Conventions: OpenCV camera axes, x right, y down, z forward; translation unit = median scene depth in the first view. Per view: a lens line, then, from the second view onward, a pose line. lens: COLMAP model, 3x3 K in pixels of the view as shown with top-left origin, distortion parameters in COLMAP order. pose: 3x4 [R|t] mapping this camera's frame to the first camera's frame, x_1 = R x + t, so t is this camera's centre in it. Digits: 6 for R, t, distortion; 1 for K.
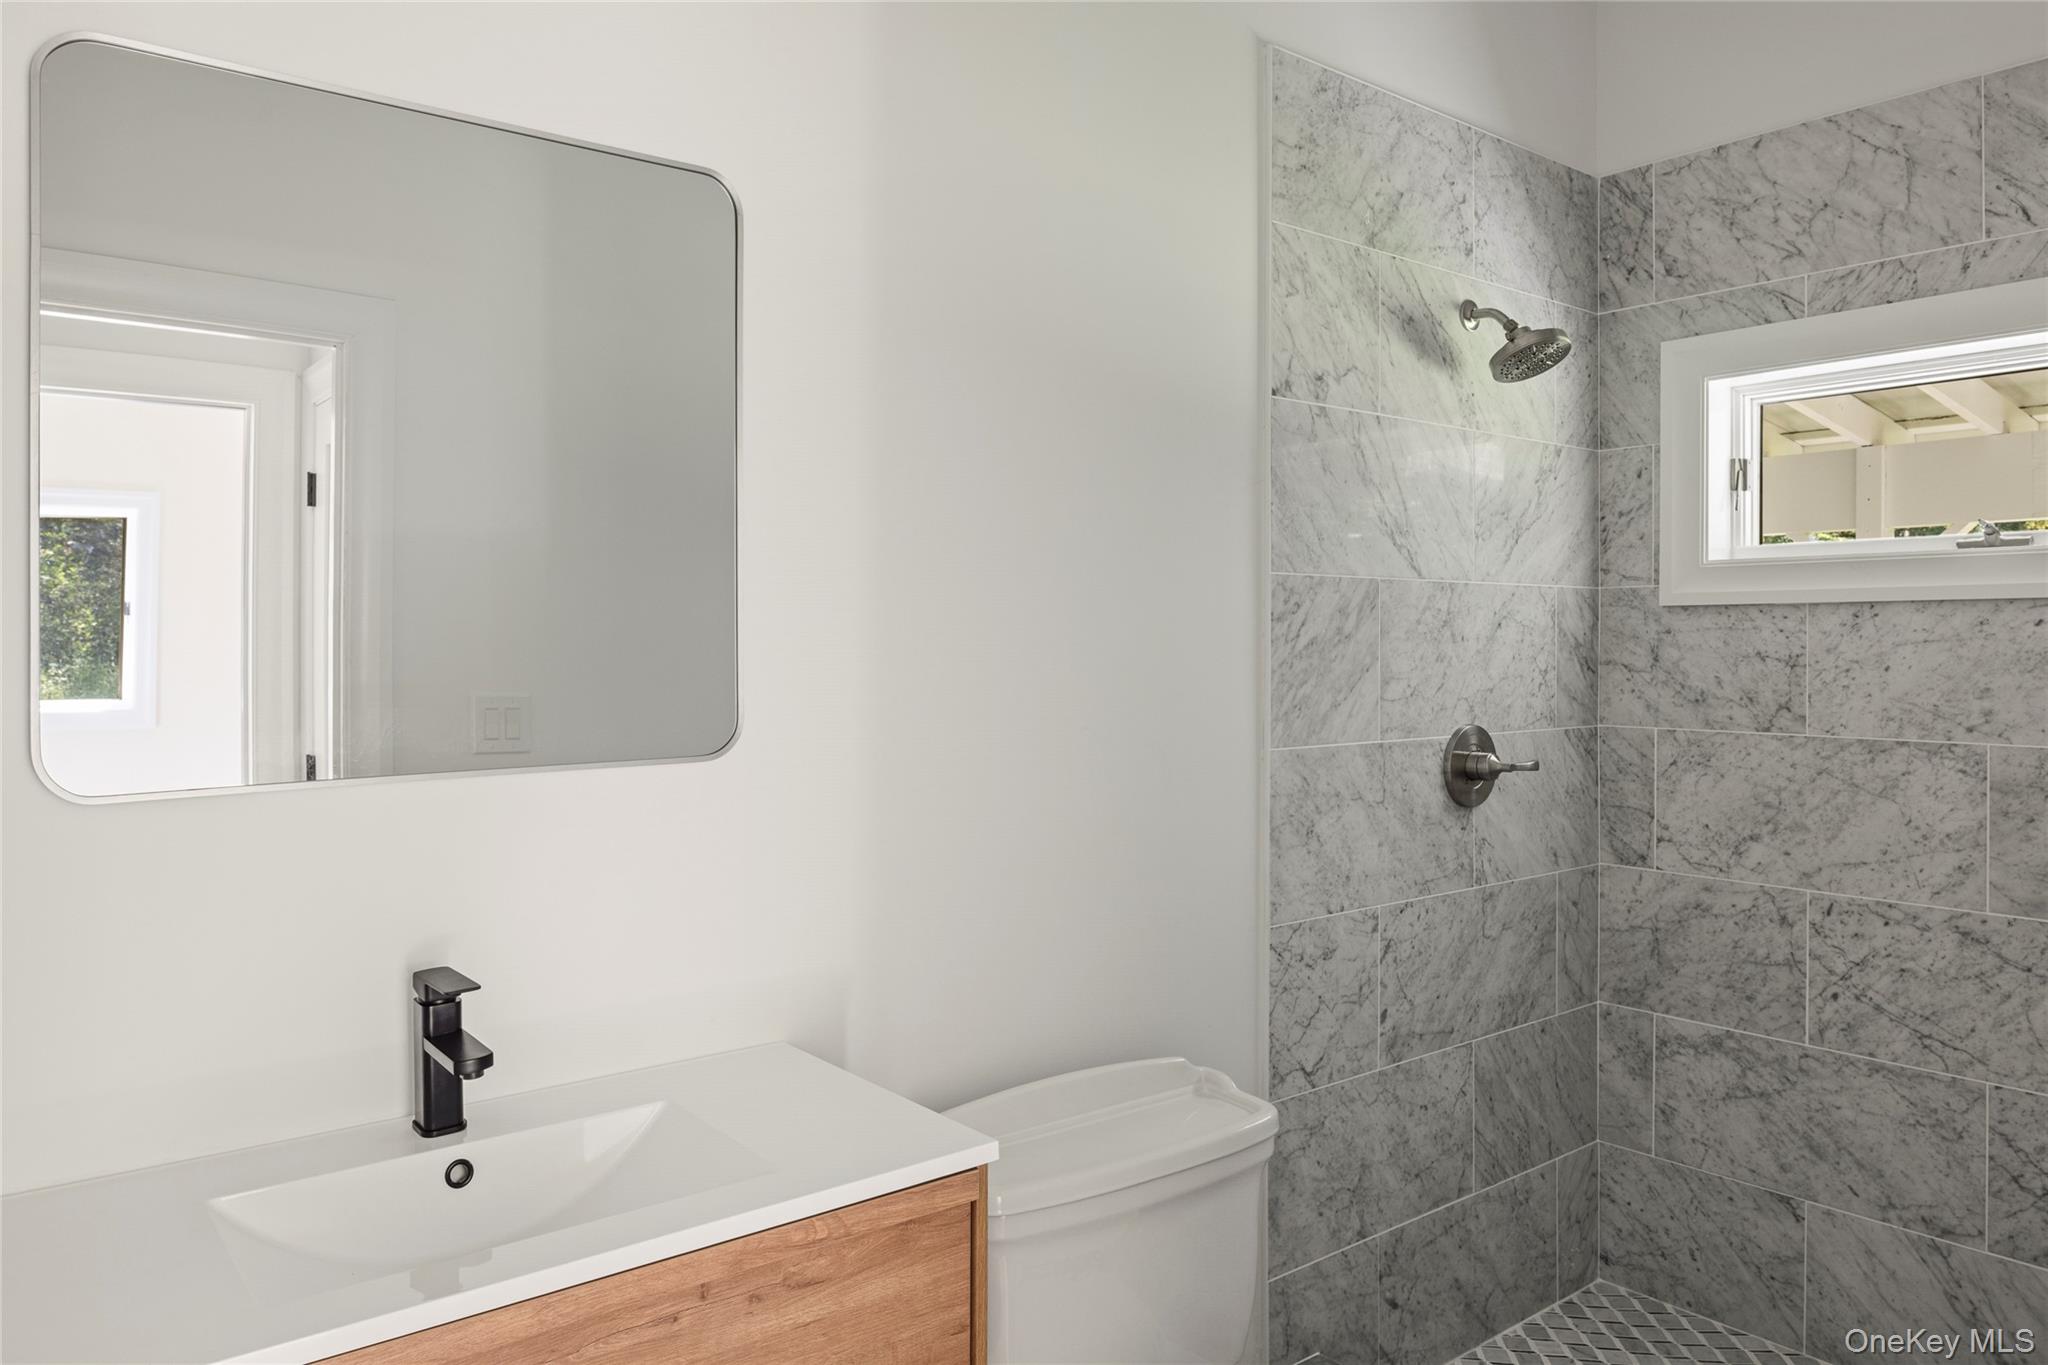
lens RADIAL K [[1391.8, 0, 1024.0], [0, 1391.8, 682.5], [0, 0, 1]] dist [-0.009795, 0.001890]
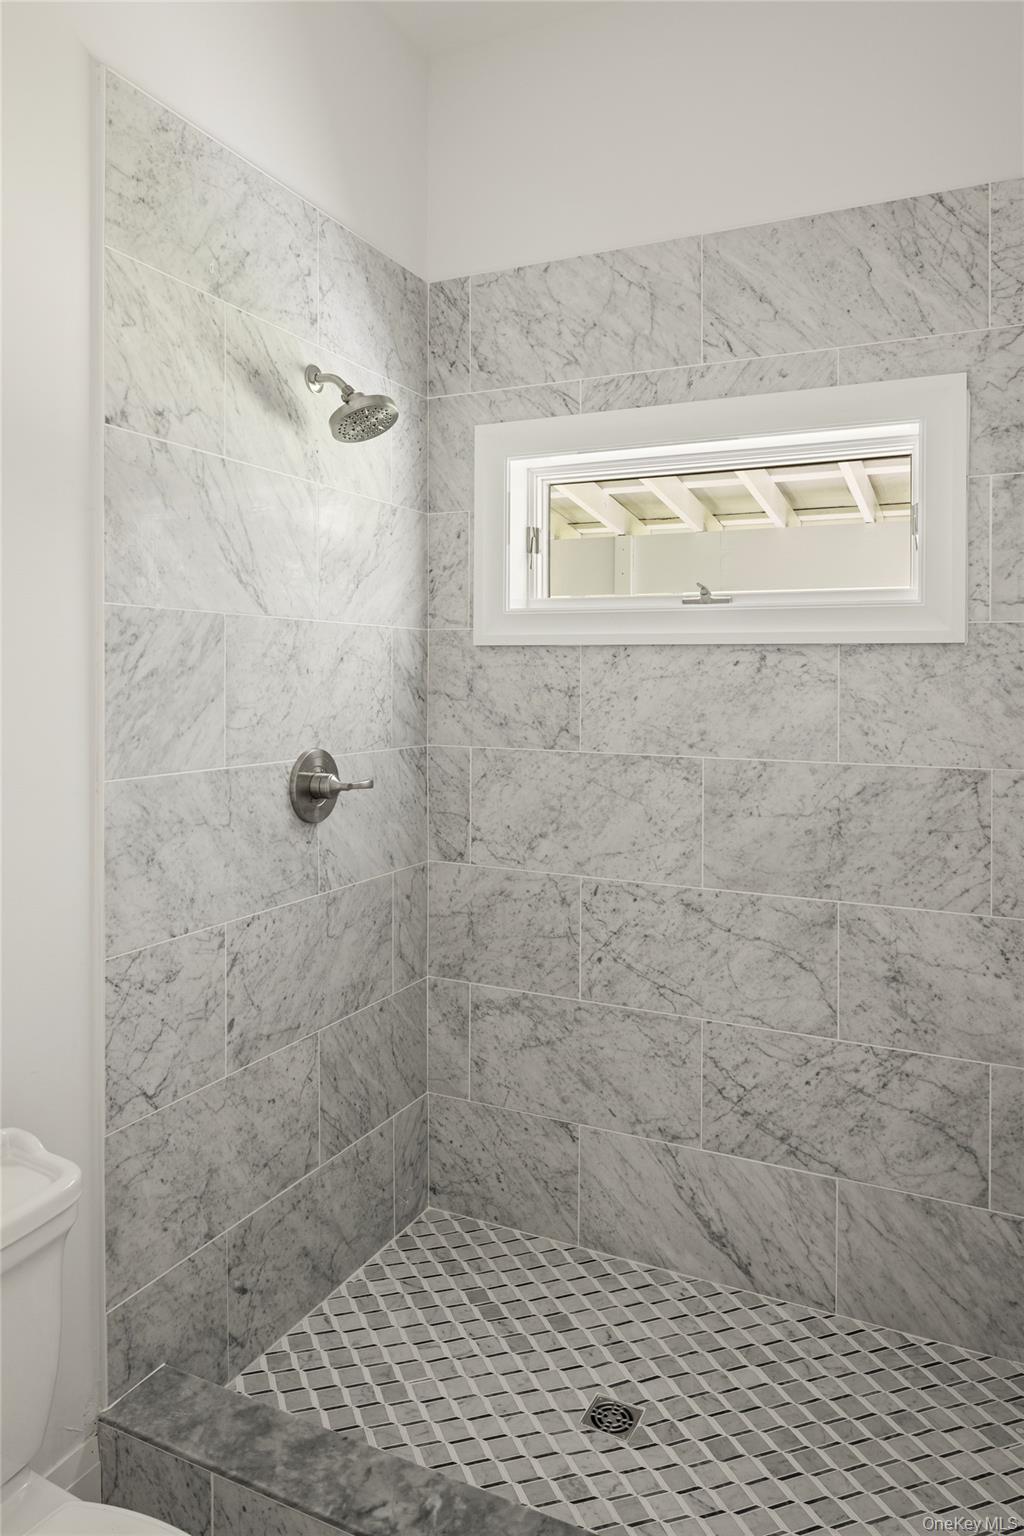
lens RADIAL K [[1042.9, 0, 513.5], [0, 1042.9, 760.8], [0, 0, 1]] dist [-0.004261, -0.000353]
pose [[0.903145, -0.027057, 0.428481, 0.110493], [0.003144, 0.998402, 0.056419, -0.006905], [-0.429323, -0.049608, 0.901787, 0.184034]]
